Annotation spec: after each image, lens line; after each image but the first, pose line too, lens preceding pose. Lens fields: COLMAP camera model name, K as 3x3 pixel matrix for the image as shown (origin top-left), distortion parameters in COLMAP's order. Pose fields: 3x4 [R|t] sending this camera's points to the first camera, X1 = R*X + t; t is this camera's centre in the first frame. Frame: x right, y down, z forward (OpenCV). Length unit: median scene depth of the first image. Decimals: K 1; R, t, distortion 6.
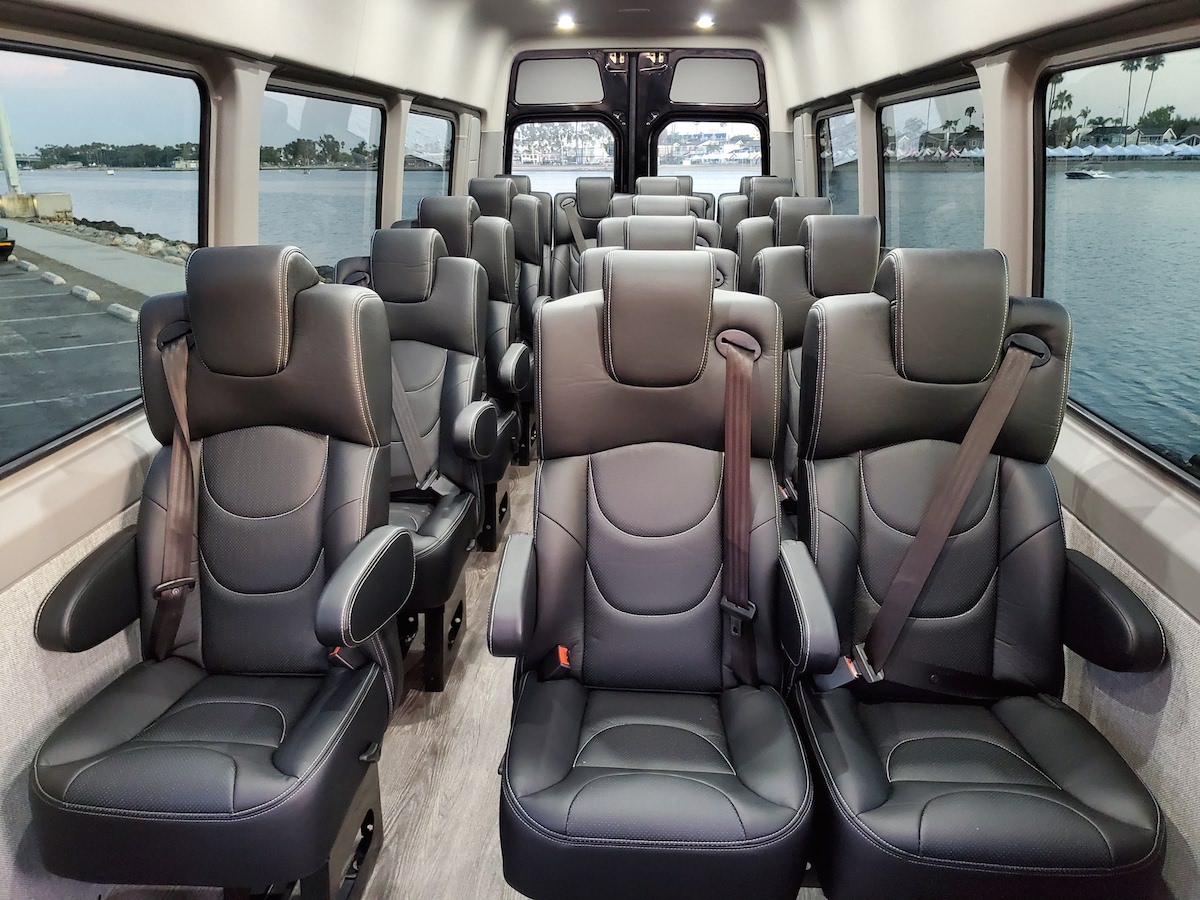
lens RADIAL K [[916.9, 0, 600.0], [0, 916.9, 450.0], [0, 0, 1]] dist [0.003349, -0.001864]
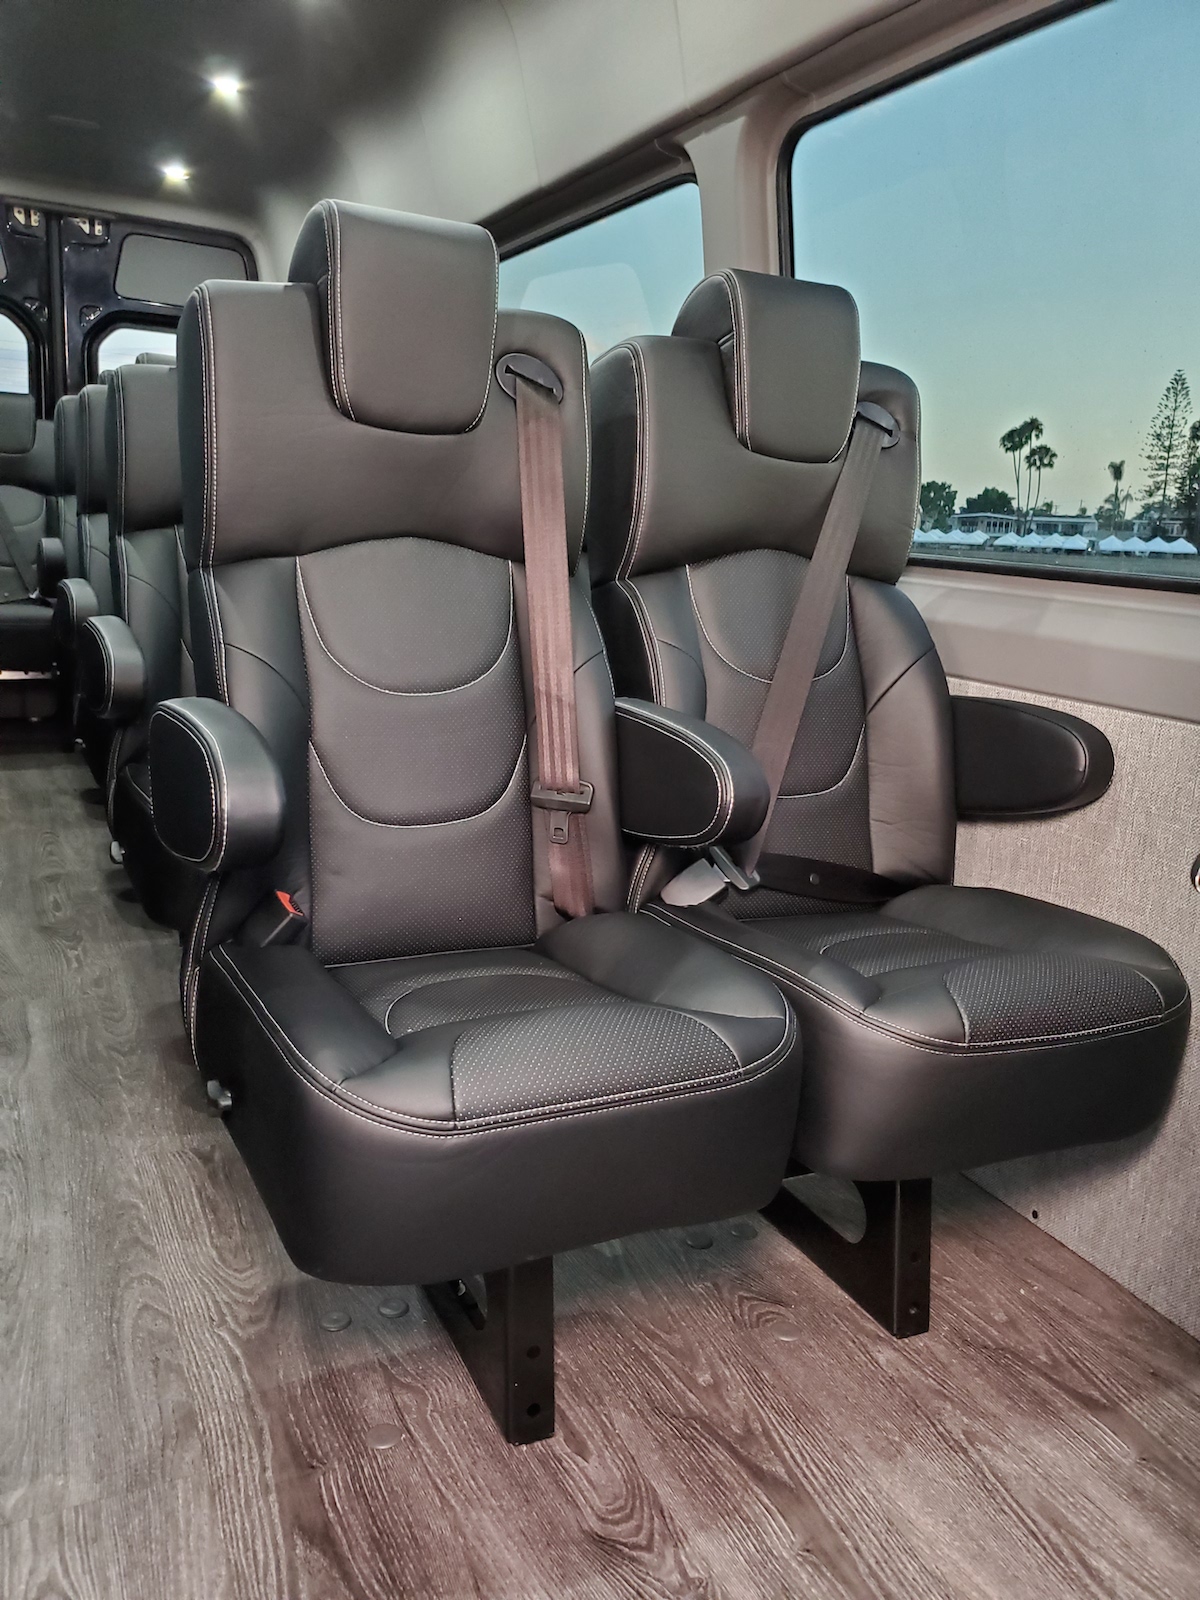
lens RADIAL K [[1205.2, 0, 580.3], [0, 1205.2, 800.7], [0, 0, 1]] dist [0.009599, 0.003451]
pose [[0.873921, -0.057258, 0.482683, -0.195889], [0.093865, 0.994226, -0.052007, 0.181709], [-0.476918, 0.090757, 0.874250, 0.223655]]
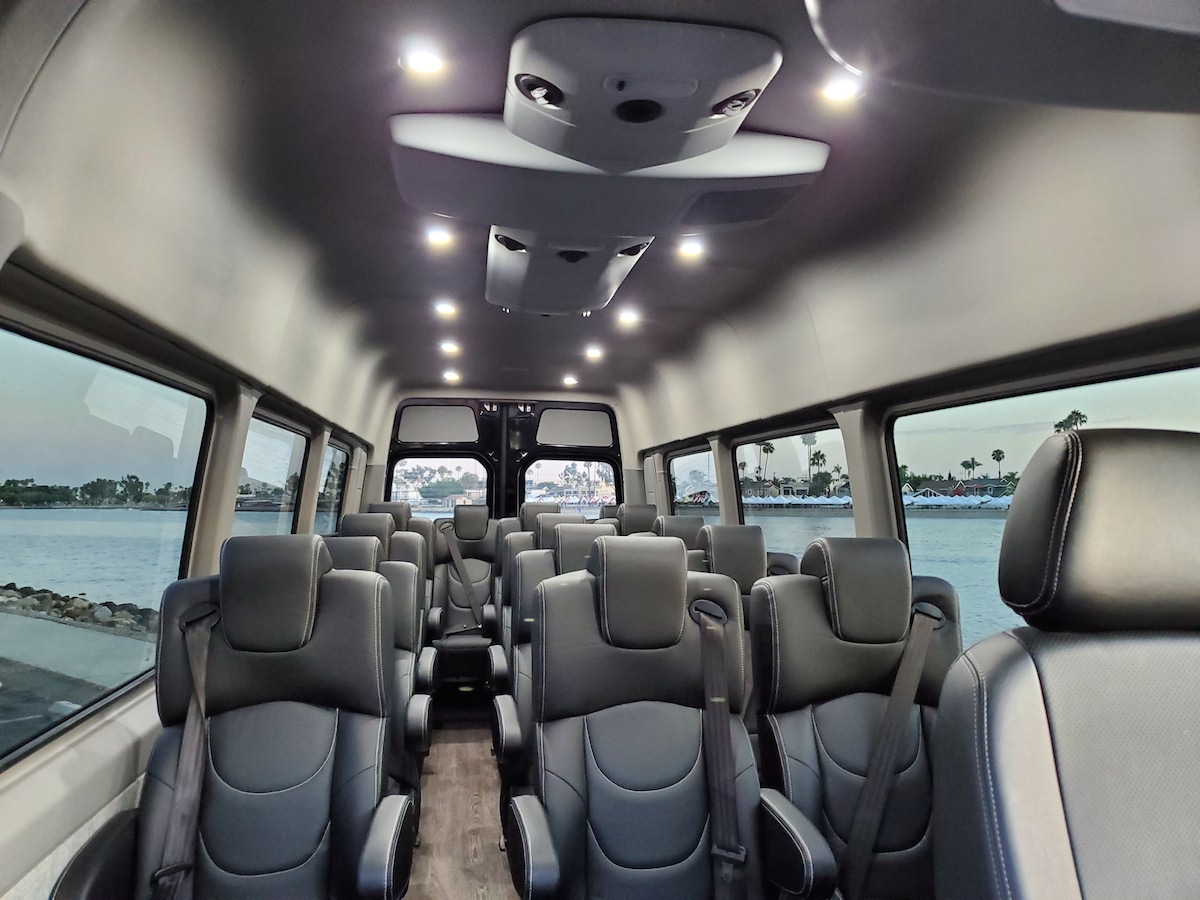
lens RADIAL K [[900.9, 0, 586.3], [0, 900.9, 469.3], [0, 0, 1]] dist [0.044034, -0.002285]
pose [[0.981889, 0.018478, 0.188551, -0.189935], [0.046275, 0.941696, -0.333268, 0.076983], [-0.183716, 0.335958, 0.923786, -0.107931]]
